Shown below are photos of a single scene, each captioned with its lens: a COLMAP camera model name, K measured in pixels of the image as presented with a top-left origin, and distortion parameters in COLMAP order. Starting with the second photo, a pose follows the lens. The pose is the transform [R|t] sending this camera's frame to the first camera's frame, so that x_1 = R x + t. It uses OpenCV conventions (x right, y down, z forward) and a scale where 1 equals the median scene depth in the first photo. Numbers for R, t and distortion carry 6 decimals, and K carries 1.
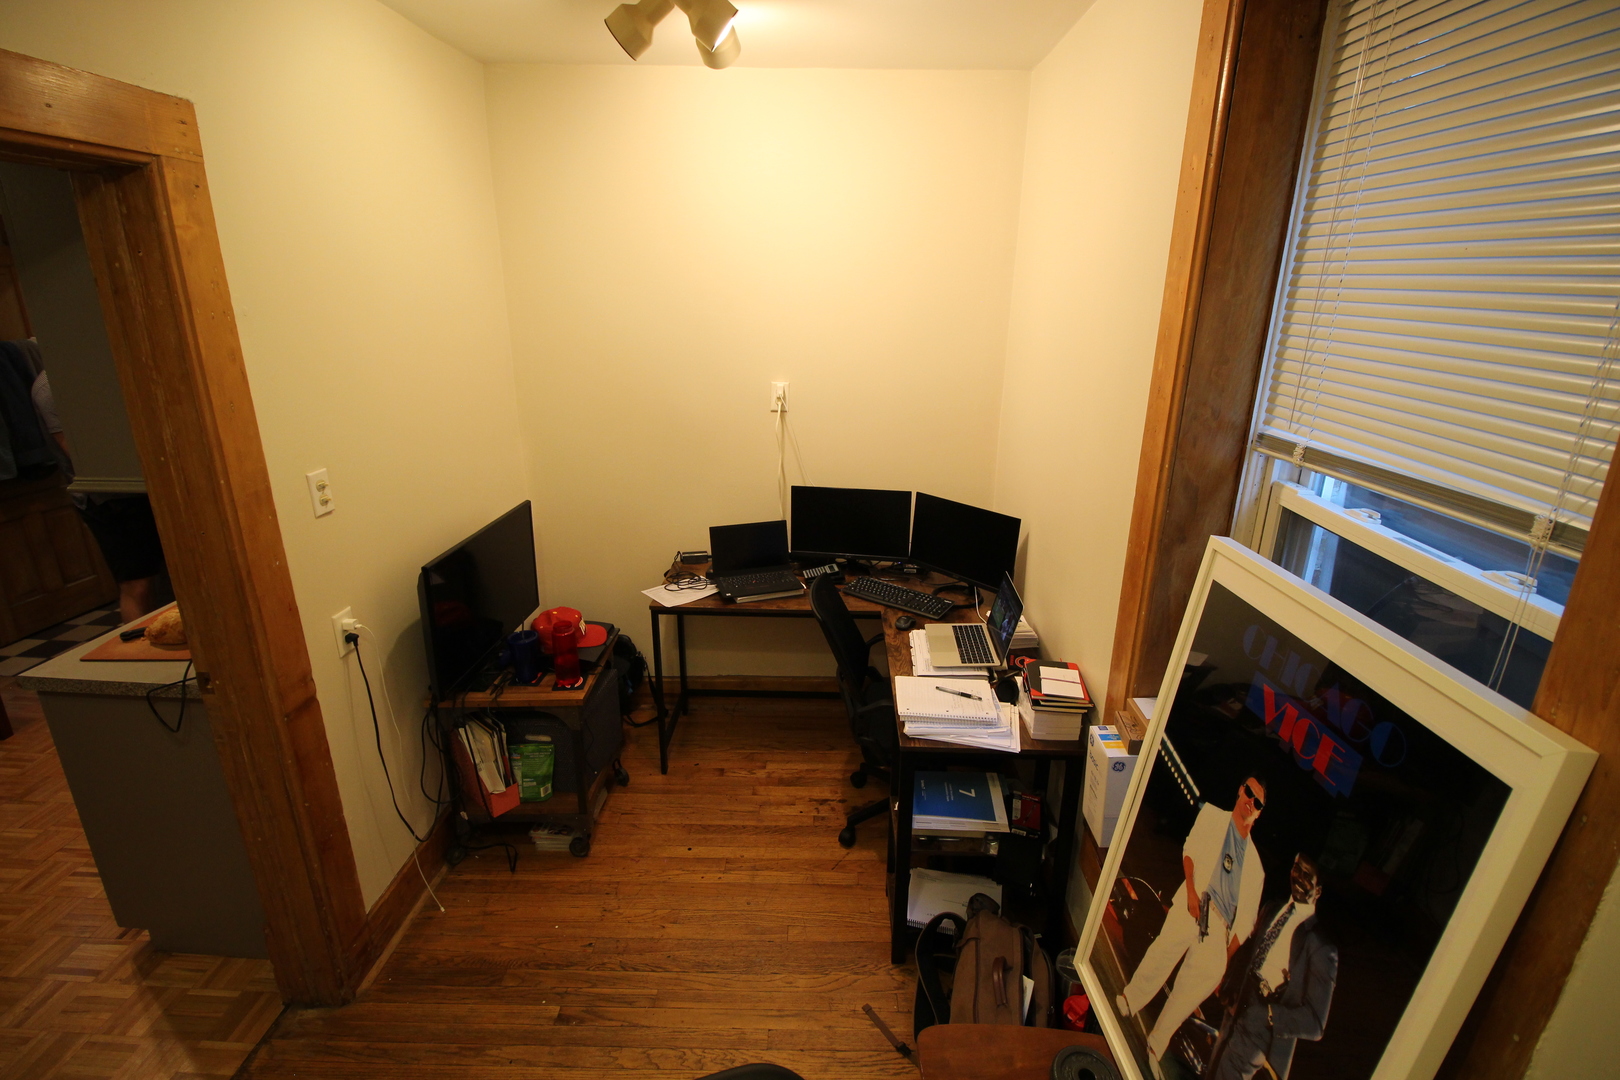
lens RADIAL K [[783.3, 0, 817.2], [0, 783.3, 539.9], [0, 0, 1]] dist [-0.020937, -0.003410]
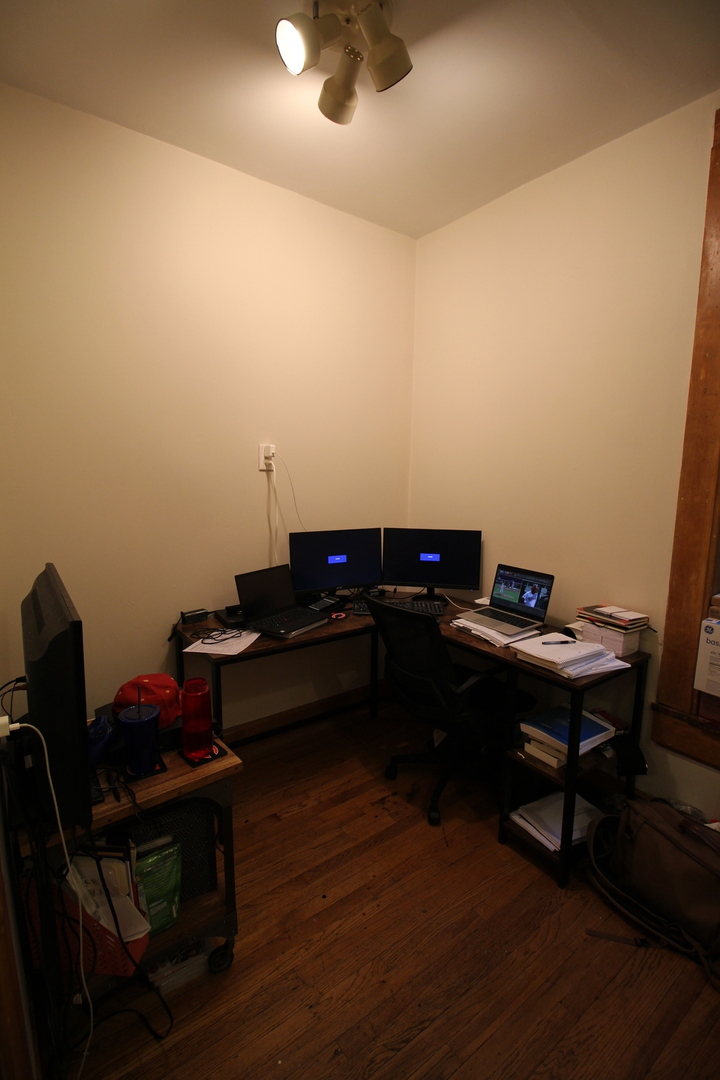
lens RADIAL K [[522.2, 0, 361.3], [0, 522.2, 545.3], [0, 0, 1]] dist [-0.020937, -0.003410]
pose [[0.778931, -0.088671, 0.620809, -0.488484], [0.191056, 0.976446, -0.100251, 0.051324], [-0.597297, 0.196698, 0.777526, 0.406418]]
